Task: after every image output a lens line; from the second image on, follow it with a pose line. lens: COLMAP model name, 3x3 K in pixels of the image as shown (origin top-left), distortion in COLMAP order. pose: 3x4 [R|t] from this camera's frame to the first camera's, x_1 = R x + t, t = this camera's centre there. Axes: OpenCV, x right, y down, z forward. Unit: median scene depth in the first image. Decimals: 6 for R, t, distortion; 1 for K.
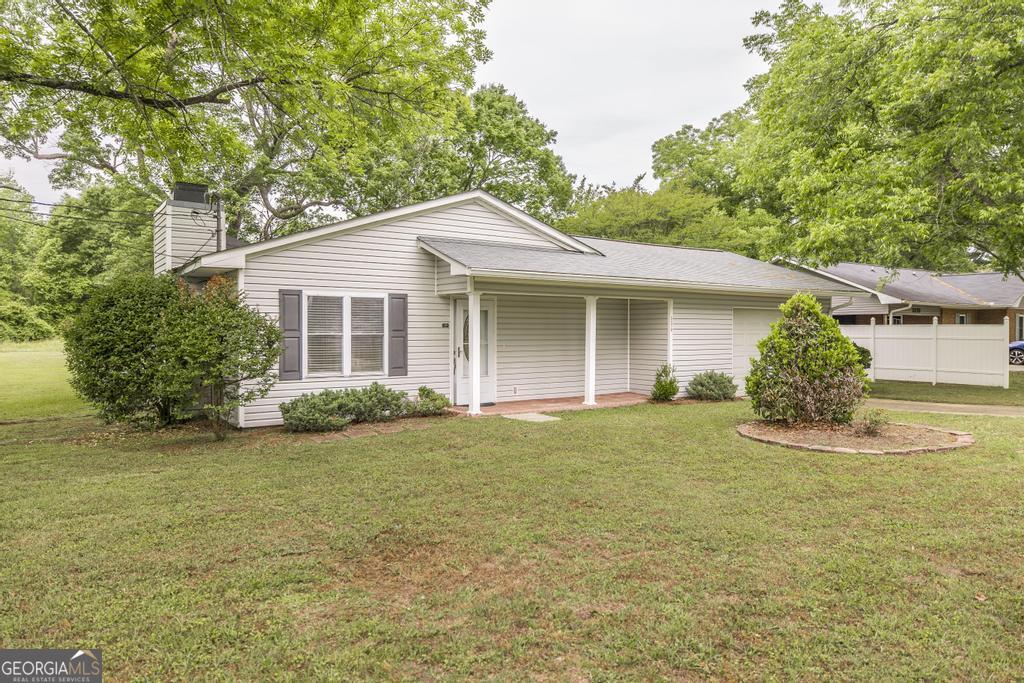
lens RADIAL K [[658.5, 0, 511.1], [0, 658.5, 337.6], [0, 0, 1]] dist [0.005688, -0.000197]
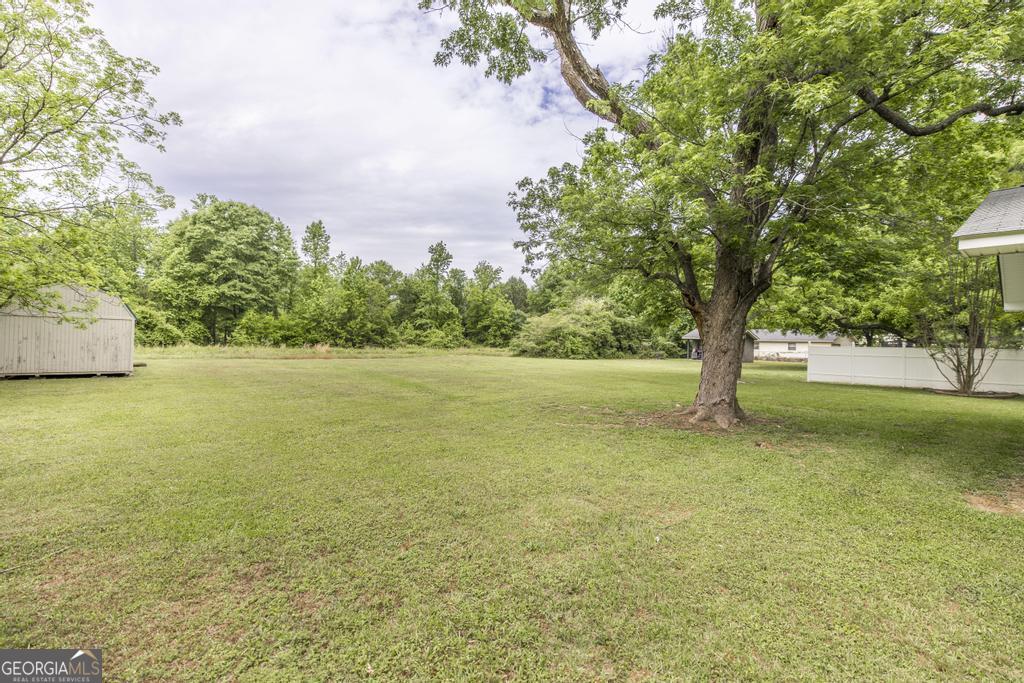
lens RADIAL K [[440.9, 0, 515.7], [0, 440.9, 342.2], [0, 0, 1]] dist [-0.000497, -0.000394]
pose [[0.992368, 0.022886, 0.121168, -1.236990], [-0.021396, 0.999679, -0.013586, -0.012328], [-0.121440, 0.010889, 0.992539, 1.224769]]
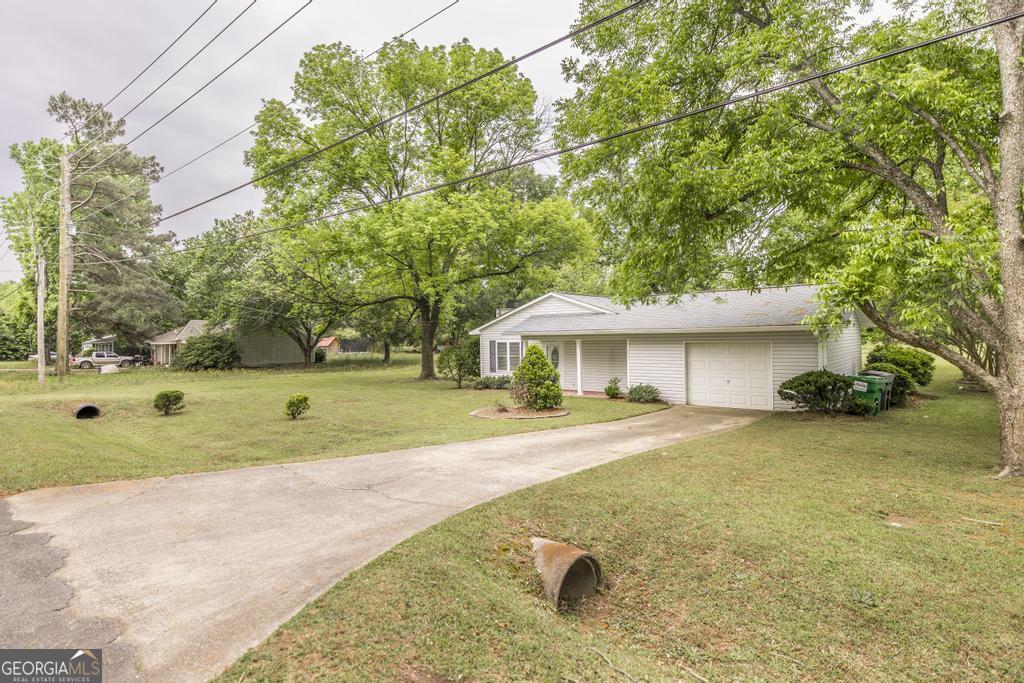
lens RADIAL K [[524.4, 0, 521.3], [0, 524.4, 336.1], [0, 0, 1]] dist [-0.002544, -0.001229]
pose [[0.279753, -0.006808, -0.960048, 1.503497], [0.008717, 0.999952, -0.004551, -0.064080], [0.960032, -0.007095, 0.279799, 0.380754]]
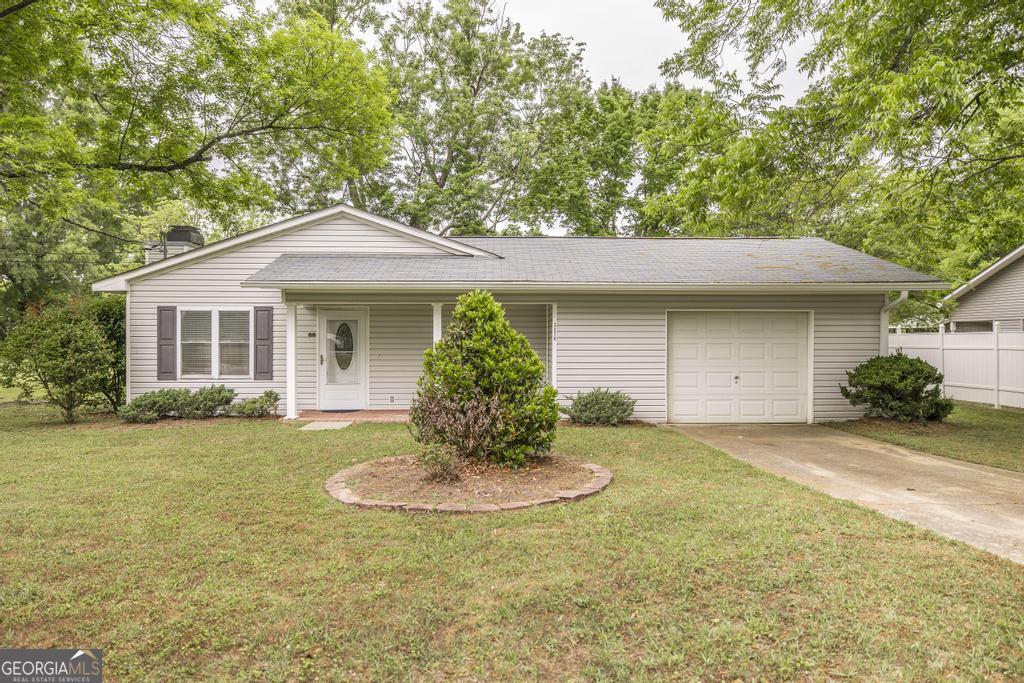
lens RADIAL K [[620.1, 0, 516.9], [0, 620.1, 338.7], [0, 0, 1]] dist [-0.010160, 0.005193]
pose [[0.841035, 0.000207, -0.540980, 0.663494], [-0.005835, 0.999945, -0.008690, -0.004708], [0.540949, 0.010465, 0.840990, 0.304371]]
